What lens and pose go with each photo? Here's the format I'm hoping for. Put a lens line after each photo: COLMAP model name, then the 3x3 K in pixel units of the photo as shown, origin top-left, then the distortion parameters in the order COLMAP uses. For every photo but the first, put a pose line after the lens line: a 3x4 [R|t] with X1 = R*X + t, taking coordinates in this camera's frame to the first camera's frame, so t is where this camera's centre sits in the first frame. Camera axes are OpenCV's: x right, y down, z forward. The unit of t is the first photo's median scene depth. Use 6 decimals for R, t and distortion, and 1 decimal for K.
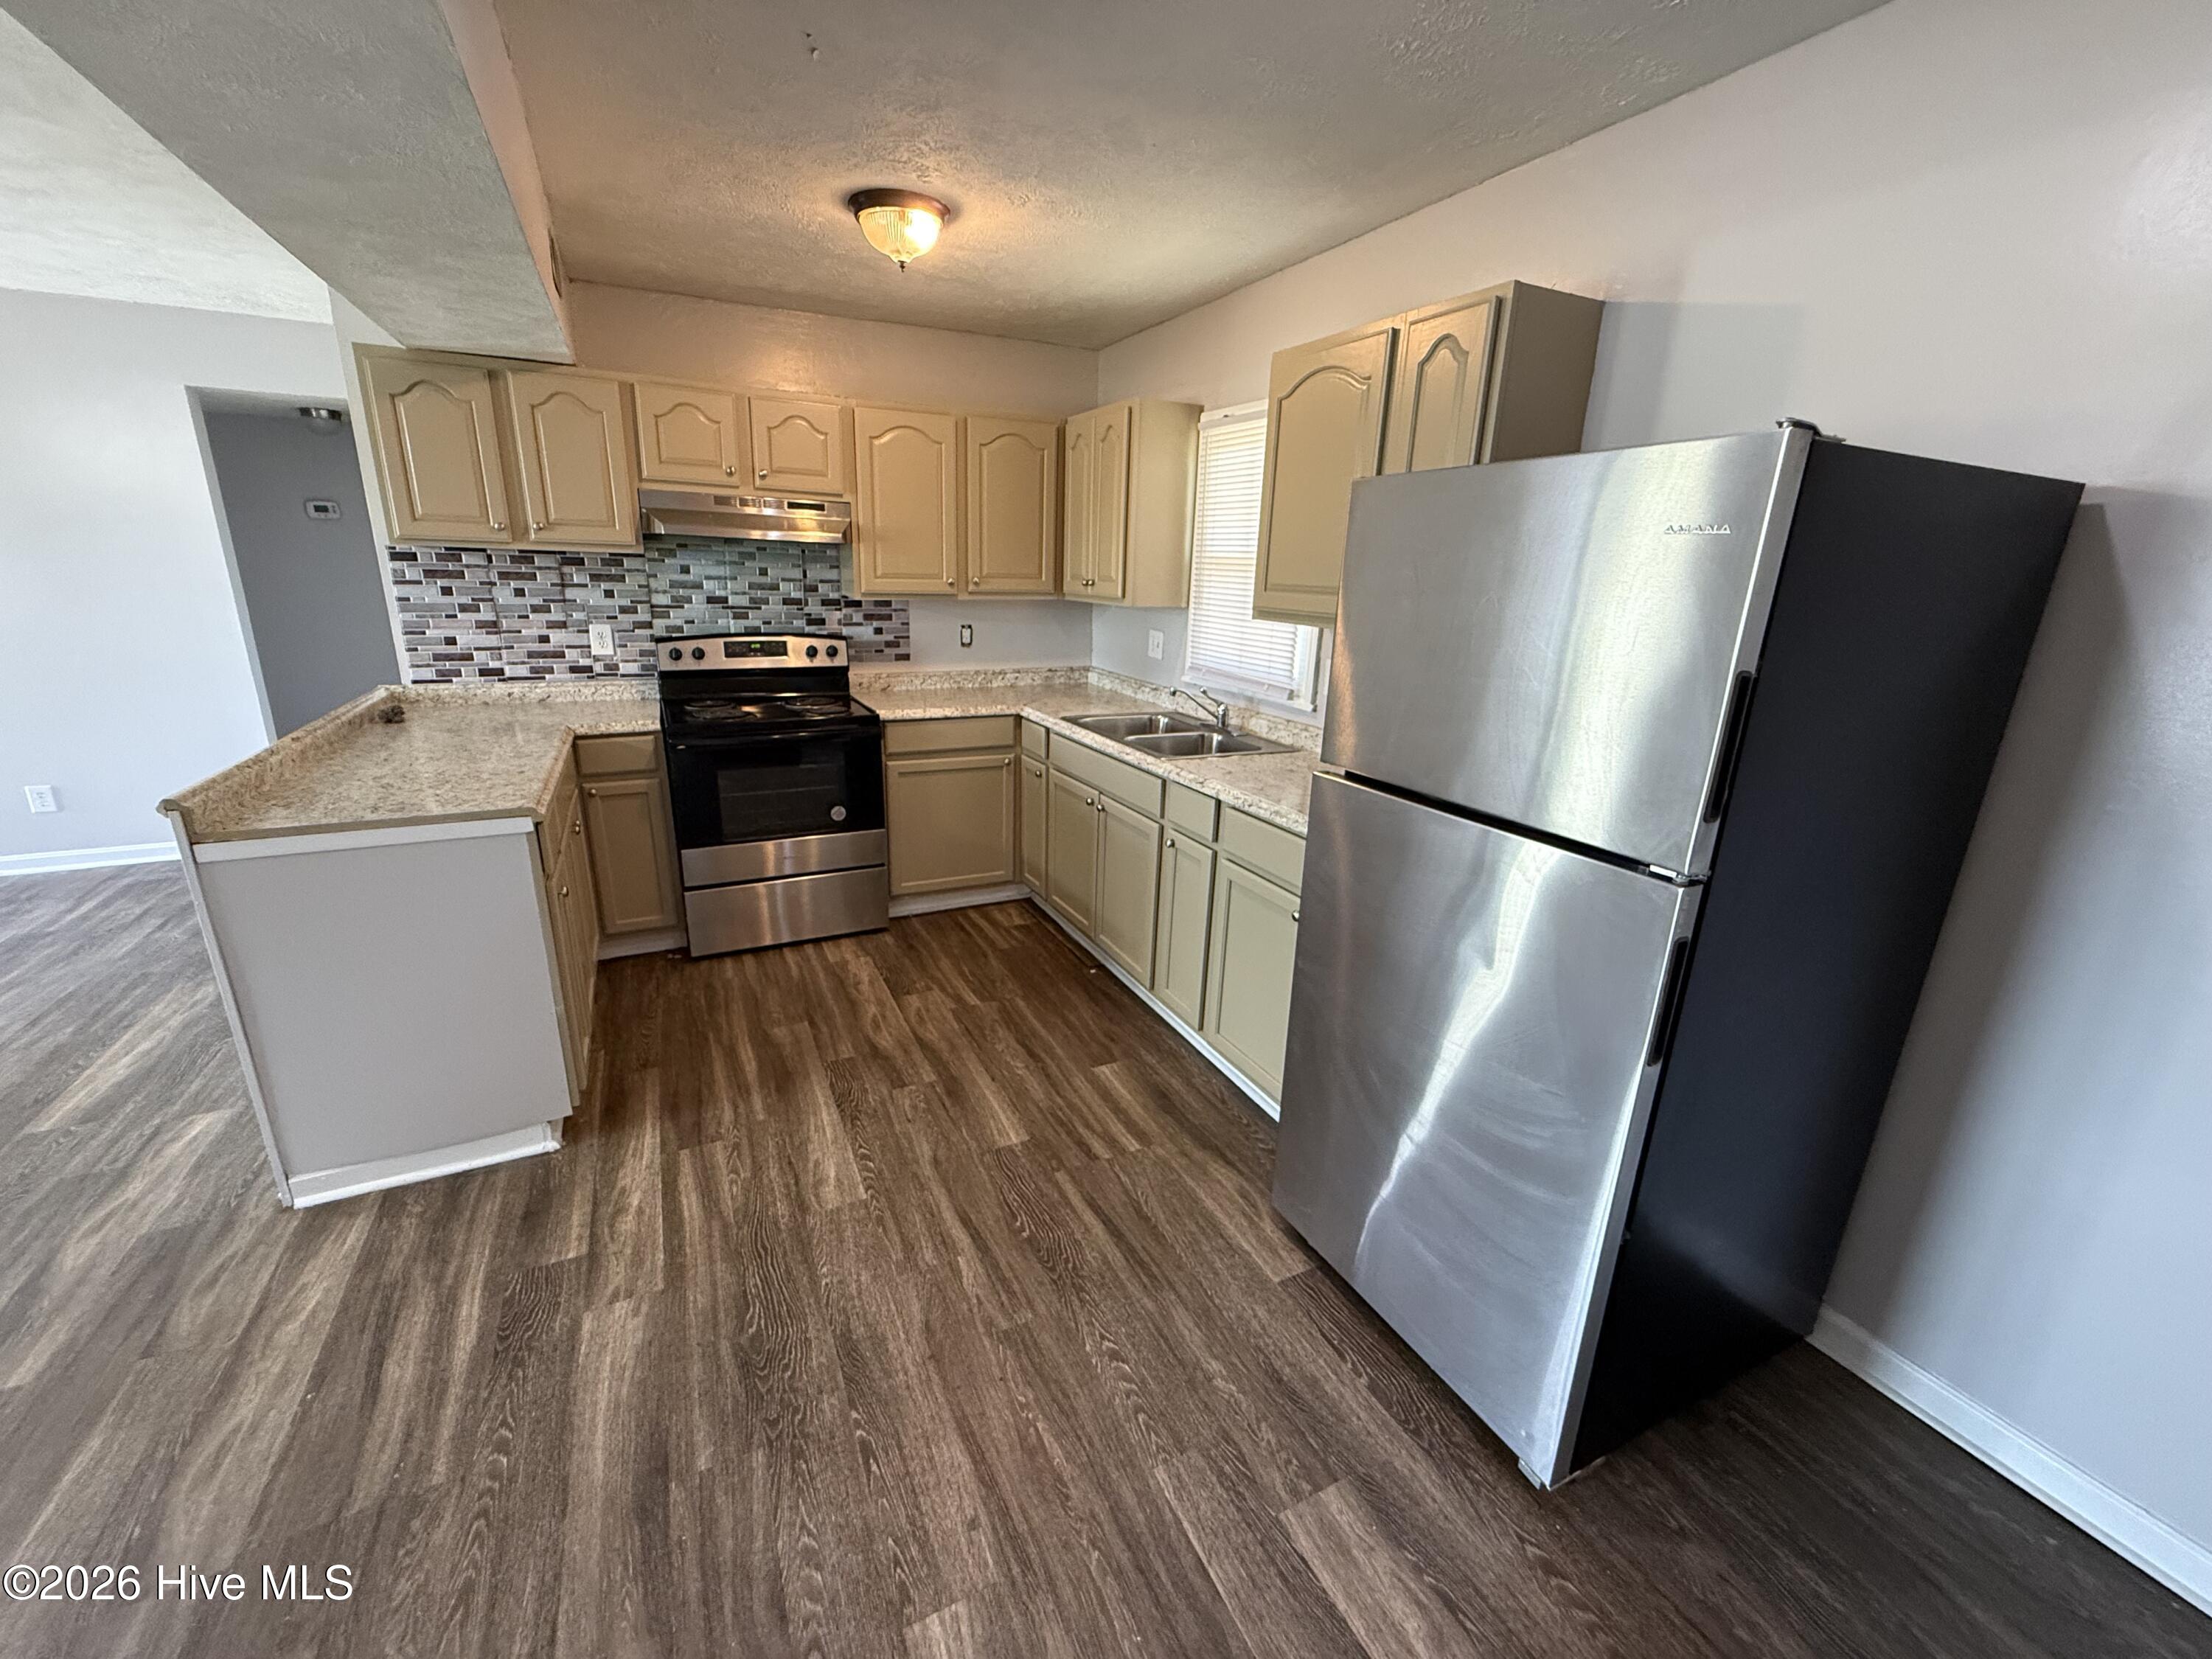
lens RADIAL K [[882.6, 0, 1095.2], [0, 882.6, 828.7], [0, 0, 1]] dist [-0.000764, -0.000077]
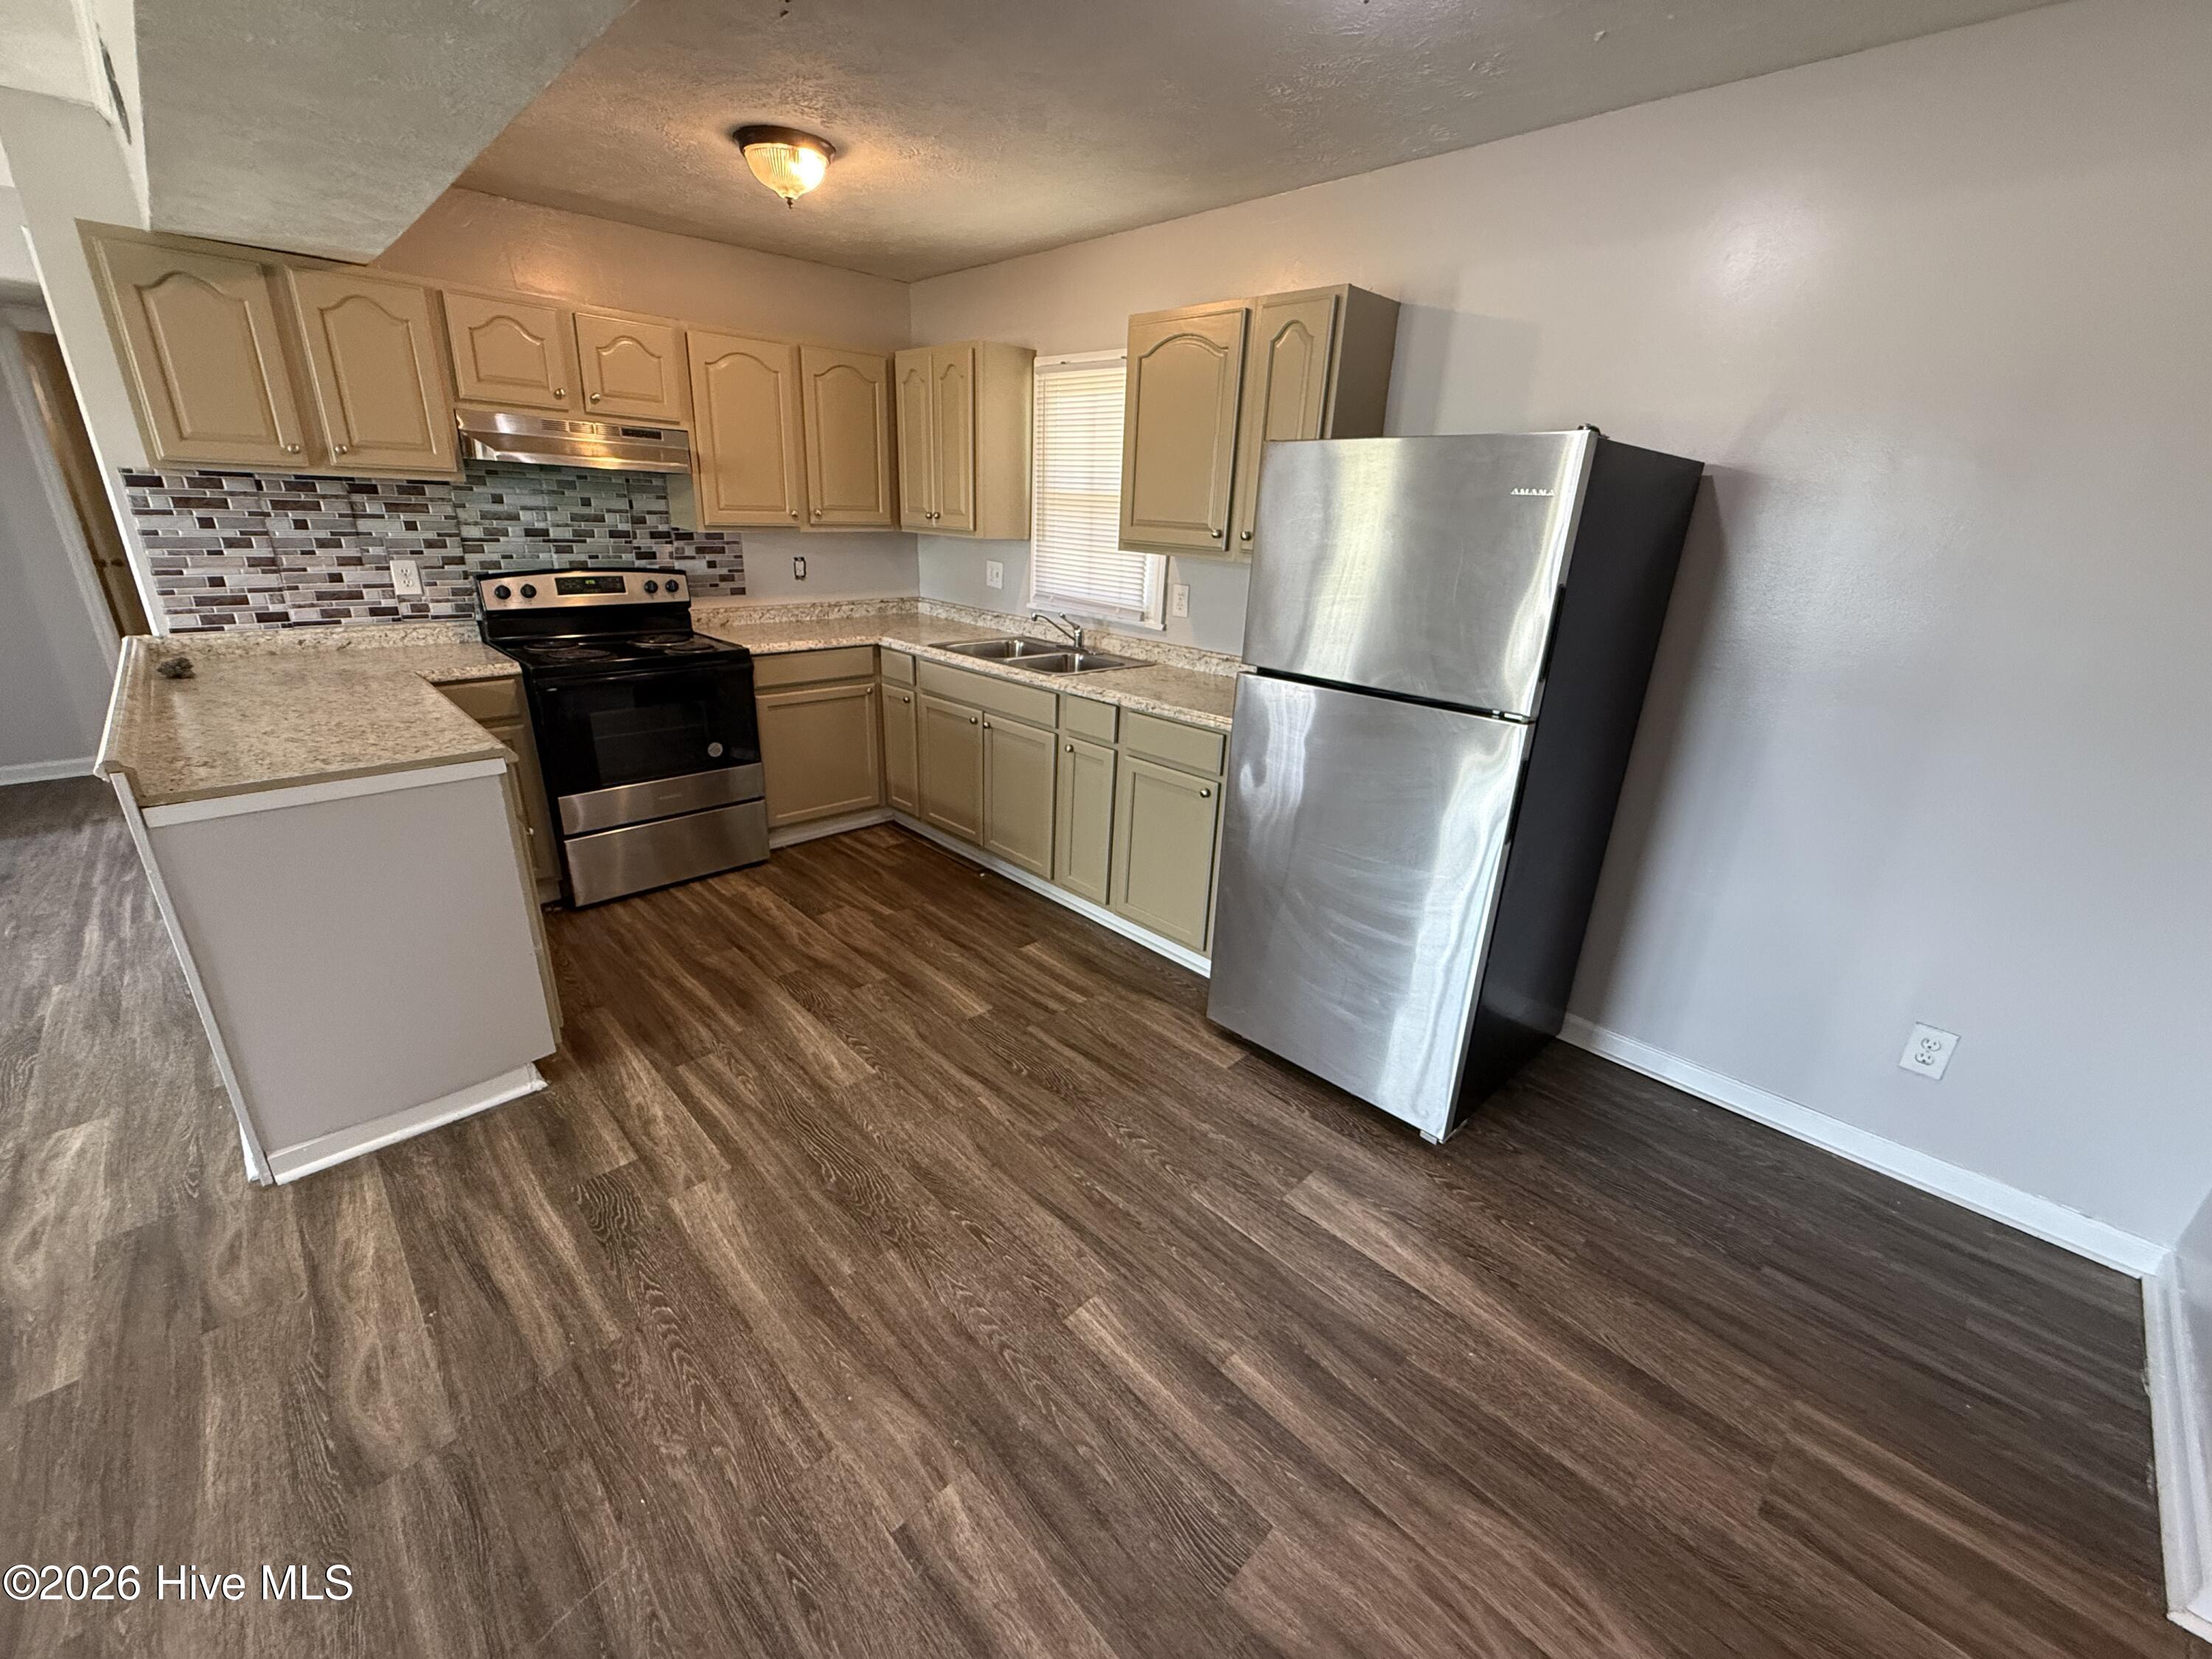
lens RADIAL K [[882.6, 0, 1095.2], [0, 882.6, 828.7], [0, 0, 1]] dist [-0.000764, -0.000077]
pose [[0.951308, -0.098520, 0.292075, -0.223421], [0.076500, 0.993362, 0.085907, 0.023298], [-0.298600, -0.059380, 0.952529, -0.114476]]
